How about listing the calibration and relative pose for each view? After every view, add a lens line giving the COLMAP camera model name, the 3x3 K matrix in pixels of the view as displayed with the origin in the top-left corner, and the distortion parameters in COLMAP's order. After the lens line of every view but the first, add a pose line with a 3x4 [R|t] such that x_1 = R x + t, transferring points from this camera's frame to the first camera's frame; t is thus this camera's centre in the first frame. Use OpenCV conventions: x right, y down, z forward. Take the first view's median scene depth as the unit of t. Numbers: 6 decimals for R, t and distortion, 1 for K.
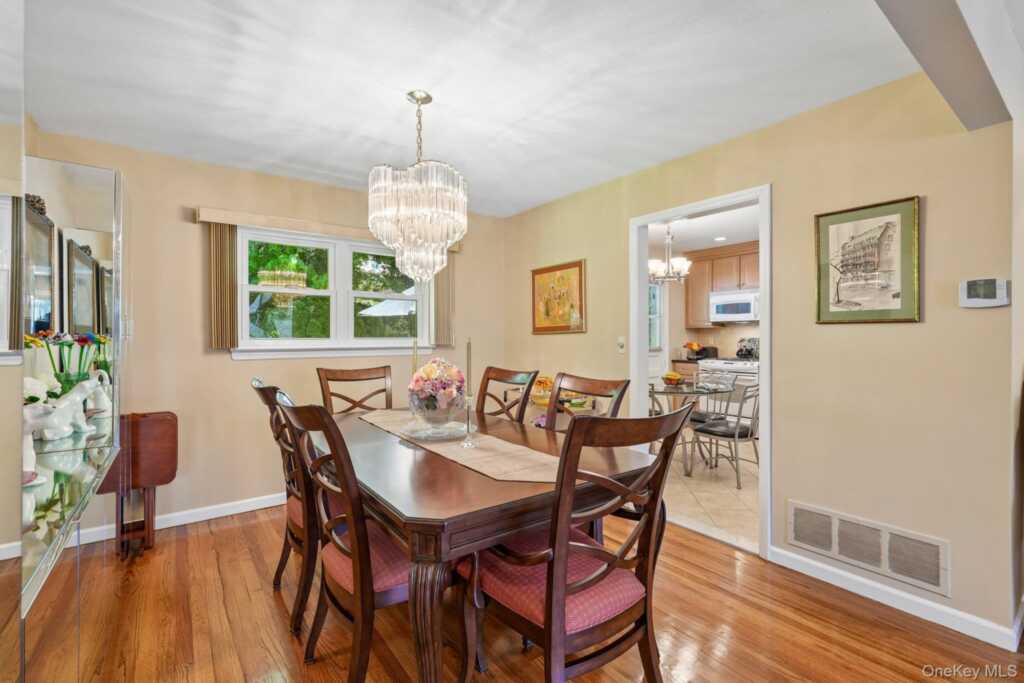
lens RADIAL K [[455.3, 0, 512.2], [0, 455.3, 337.7], [0, 0, 1]] dist [-0.003521, 0.000649]
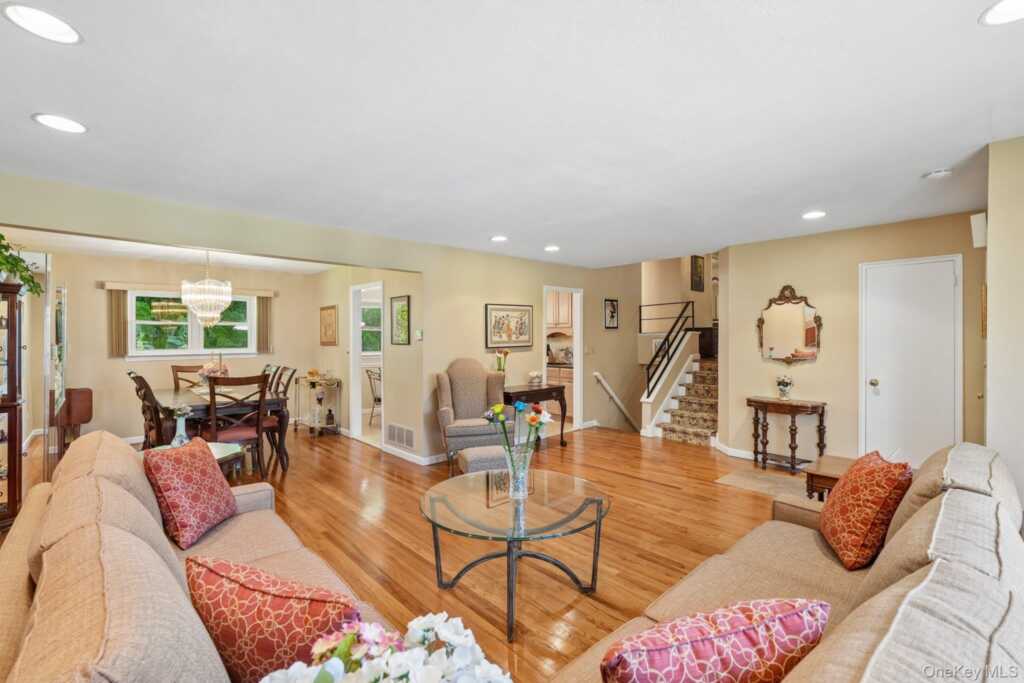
lens RADIAL K [[455.3, 0, 512.2], [0, 455.3, 337.7], [0, 0, 1]] dist [-0.003521, 0.000649]
pose [[0.994525, -0.000350, 0.104496, 0.962331], [0.000315, 1.000000, 0.000348, -0.061090], [-0.104496, -0.000313, 0.994525, -1.274539]]
